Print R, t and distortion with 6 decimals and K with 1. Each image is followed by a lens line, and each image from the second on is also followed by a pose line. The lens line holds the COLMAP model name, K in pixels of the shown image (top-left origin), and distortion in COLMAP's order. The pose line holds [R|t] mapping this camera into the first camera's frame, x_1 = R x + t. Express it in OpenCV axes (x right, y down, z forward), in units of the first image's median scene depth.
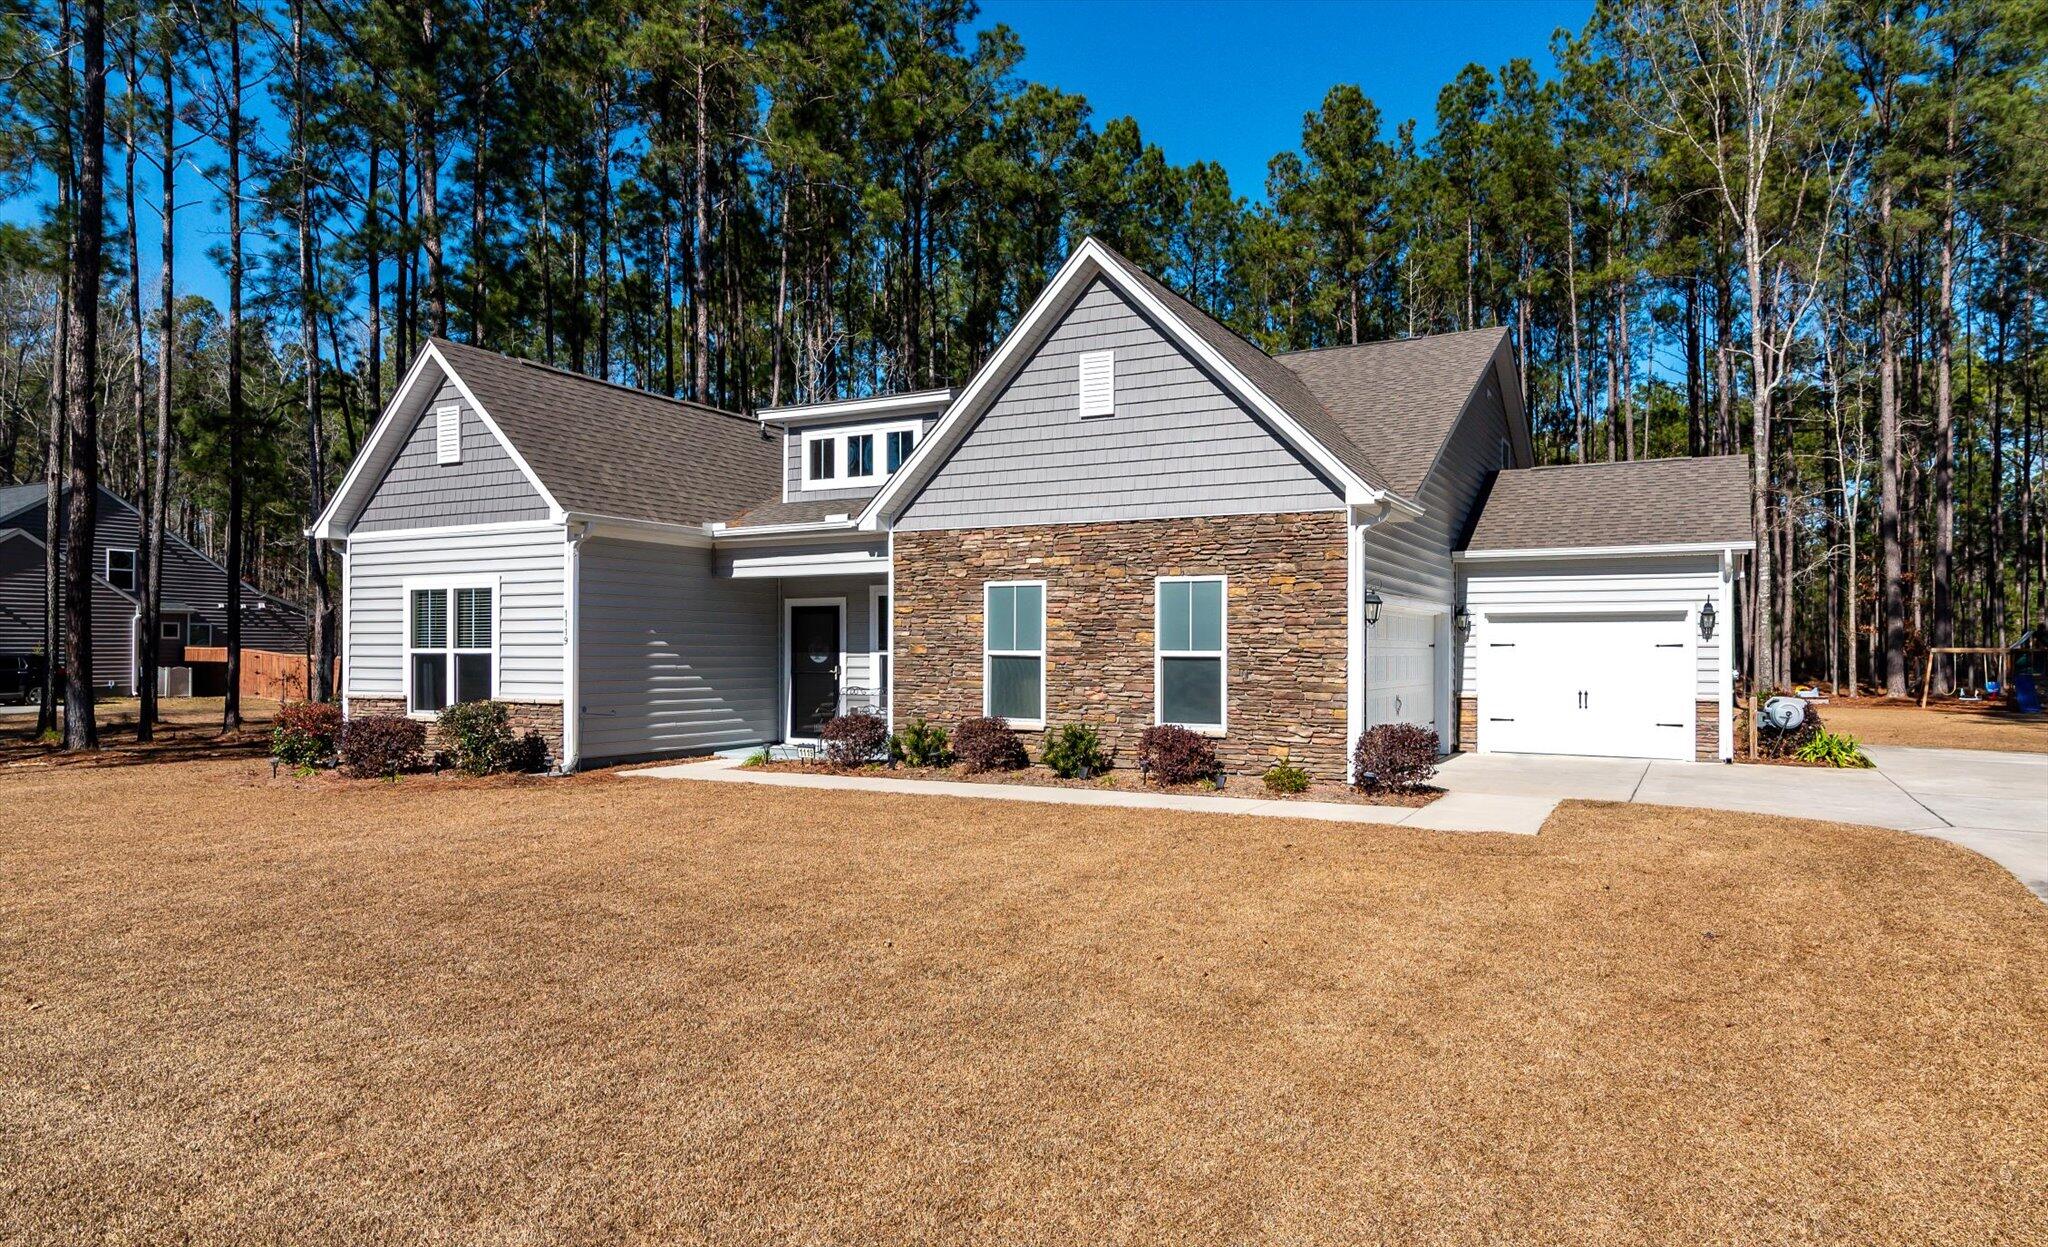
lens RADIAL K [[1318.2, 0, 1005.6], [0, 1318.2, 639.5], [0, 0, 1]] dist [-0.008623, 0.005434]
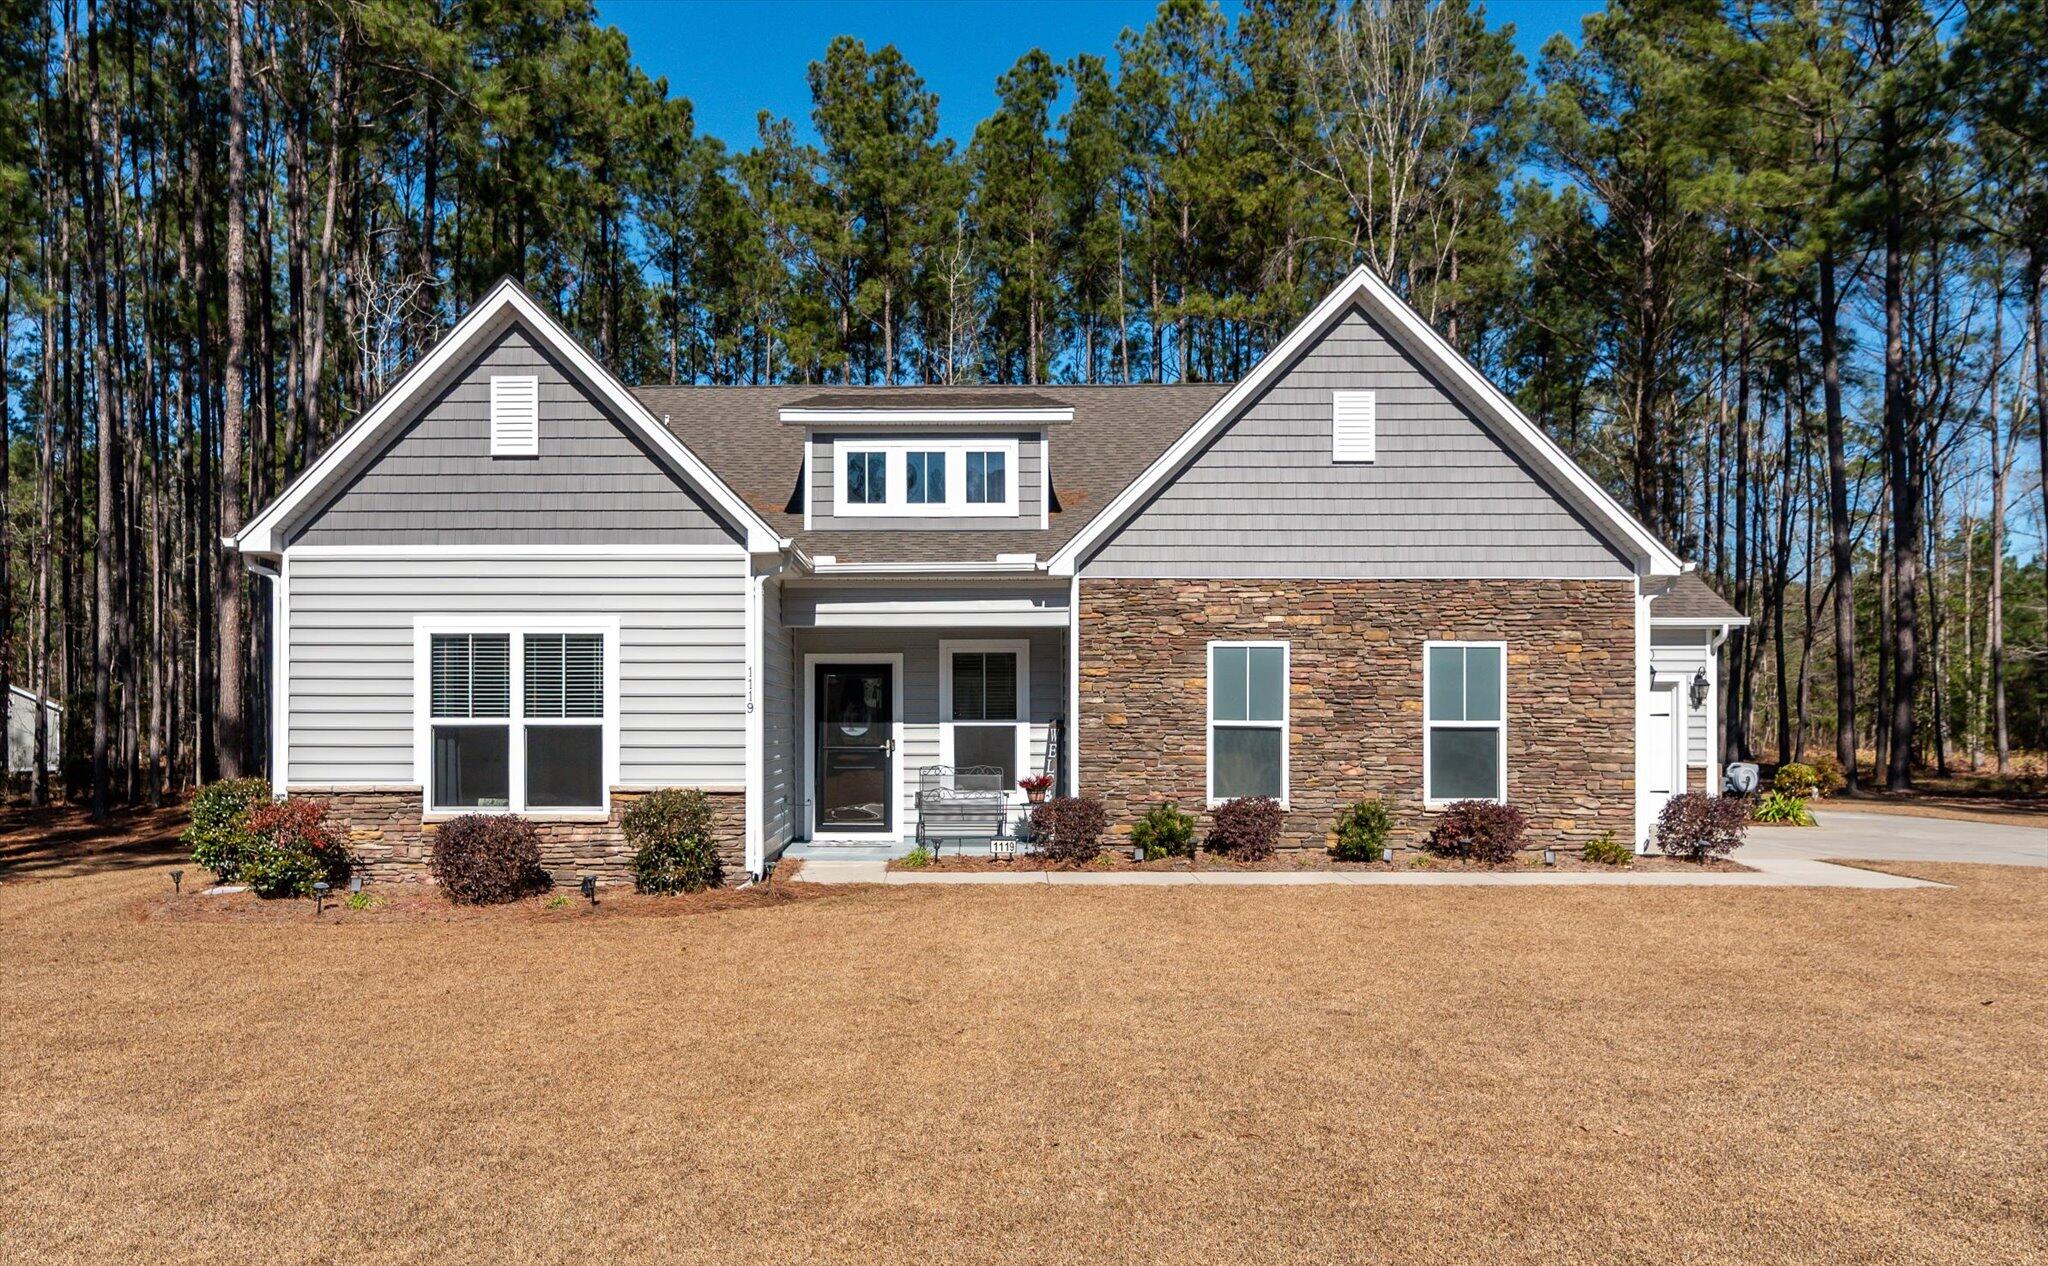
lens RADIAL K [[1668.1, 0, 976.1], [0, 1668.1, 716.5], [0, 0, 1]] dist [-0.025731, 0.009414]
pose [[0.887206, 0.000249, 0.461373, -0.656566], [-0.004170, 0.999963, 0.007480, -0.001887], [-0.461354, -0.008560, 0.887175, 0.098581]]
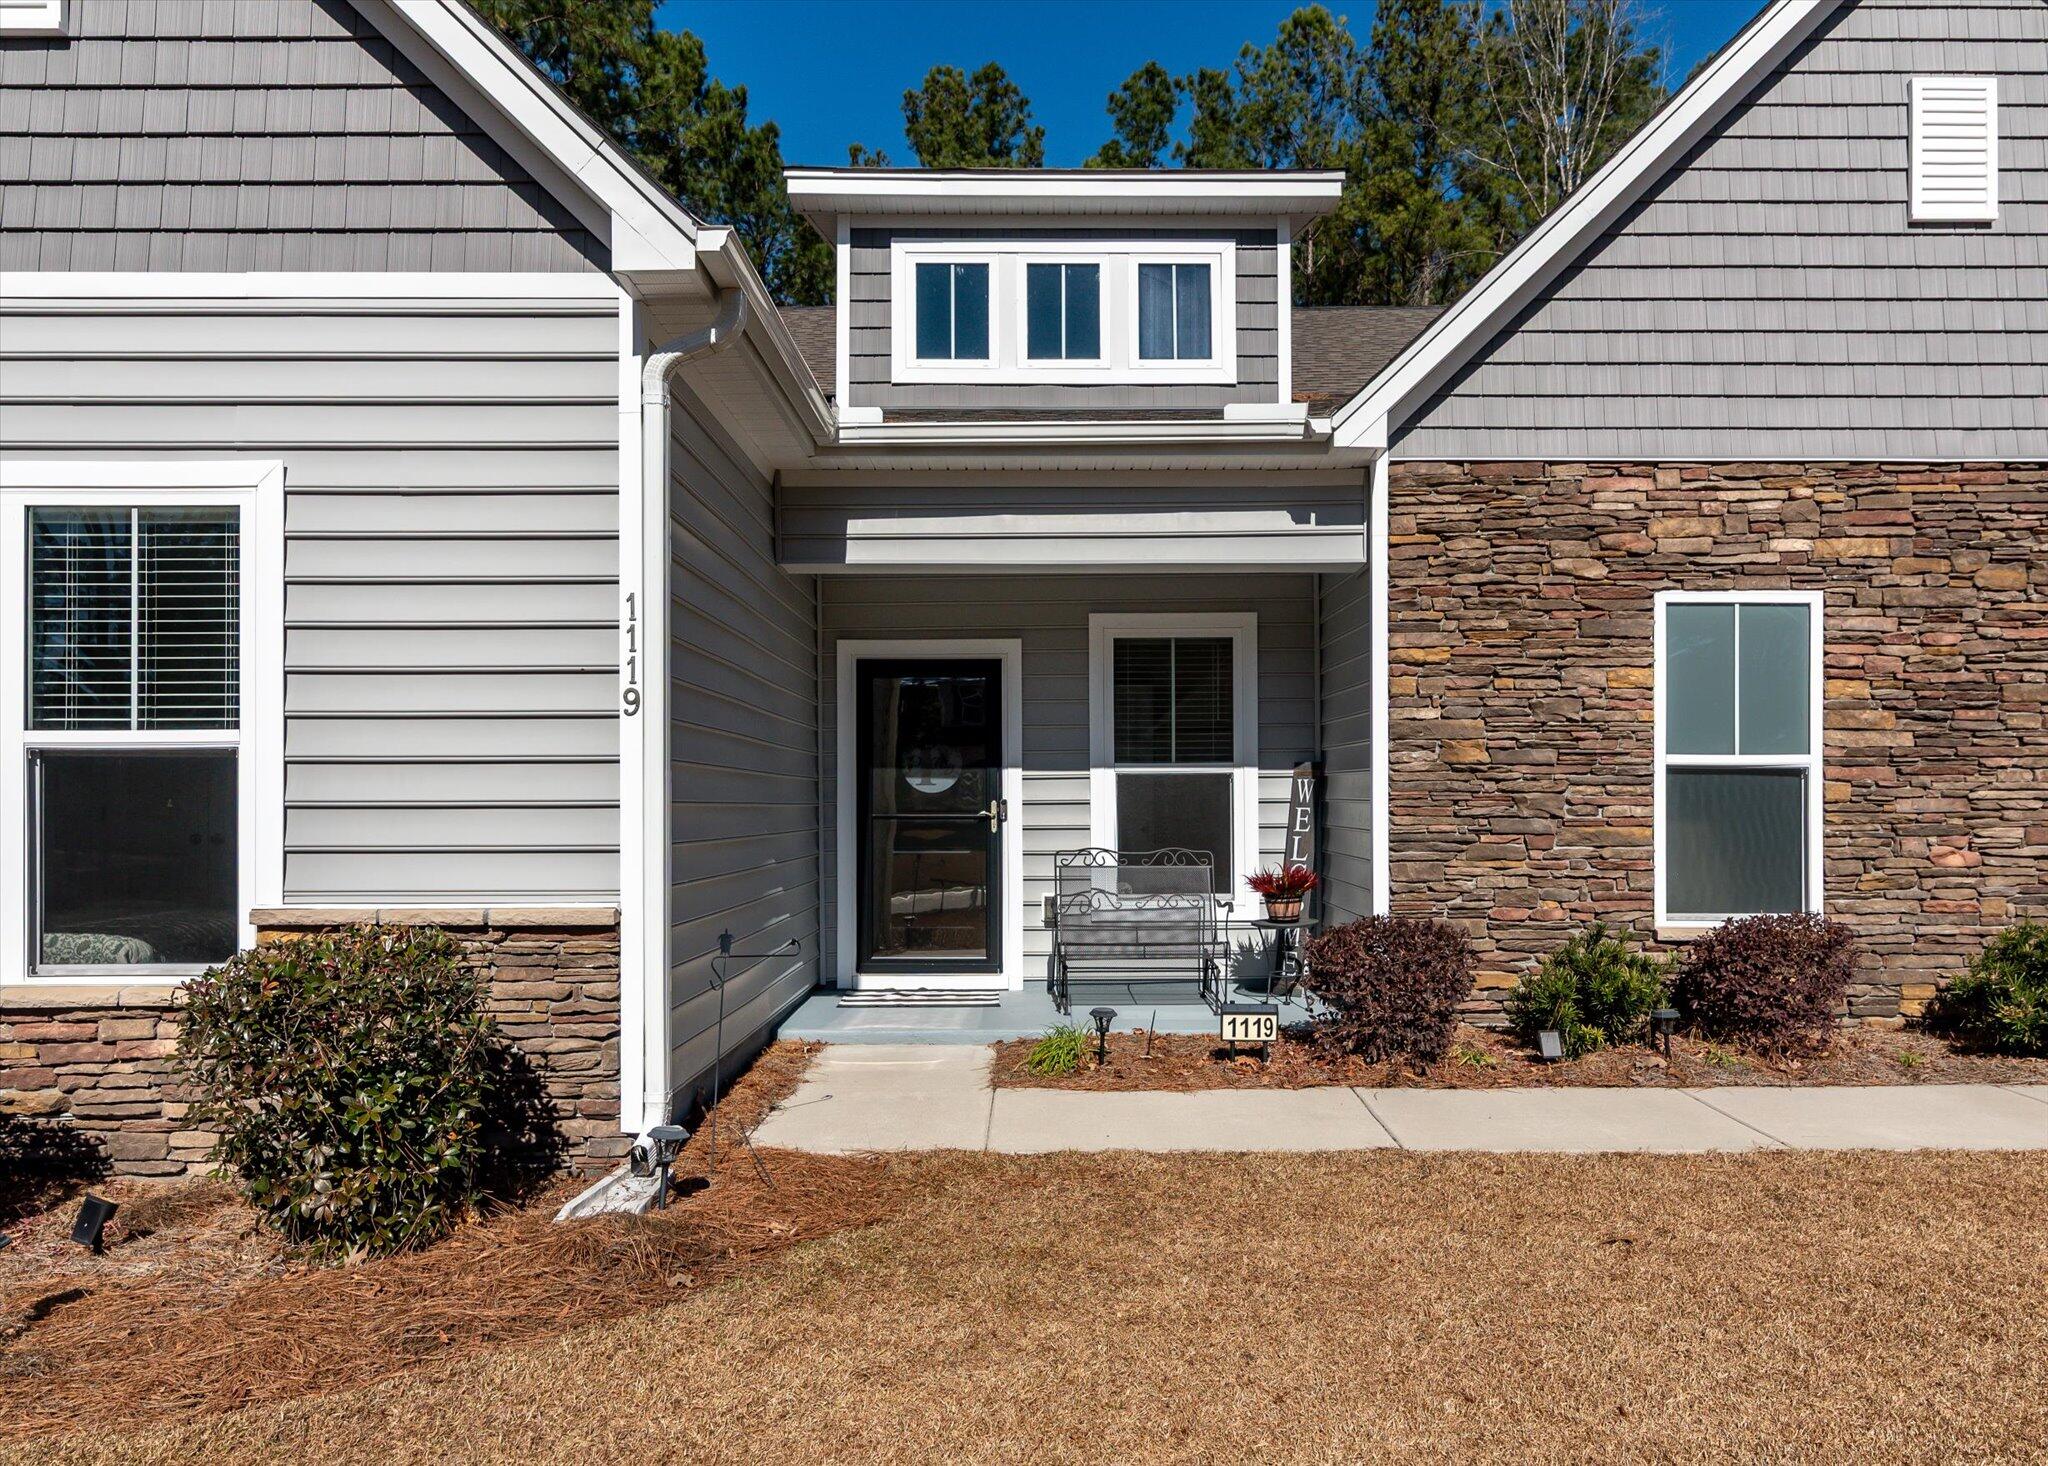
lens RADIAL K [[1517.2, 0, 1129.7], [0, 1517.2, 792.2], [0, 0, 1]] dist [-0.008490, 0.000536]
pose [[0.868746, -0.000182, 0.495259, -0.400844], [-0.002351, 0.999987, 0.004490, 0.018483], [-0.495253, -0.005065, 0.868734, 0.663727]]
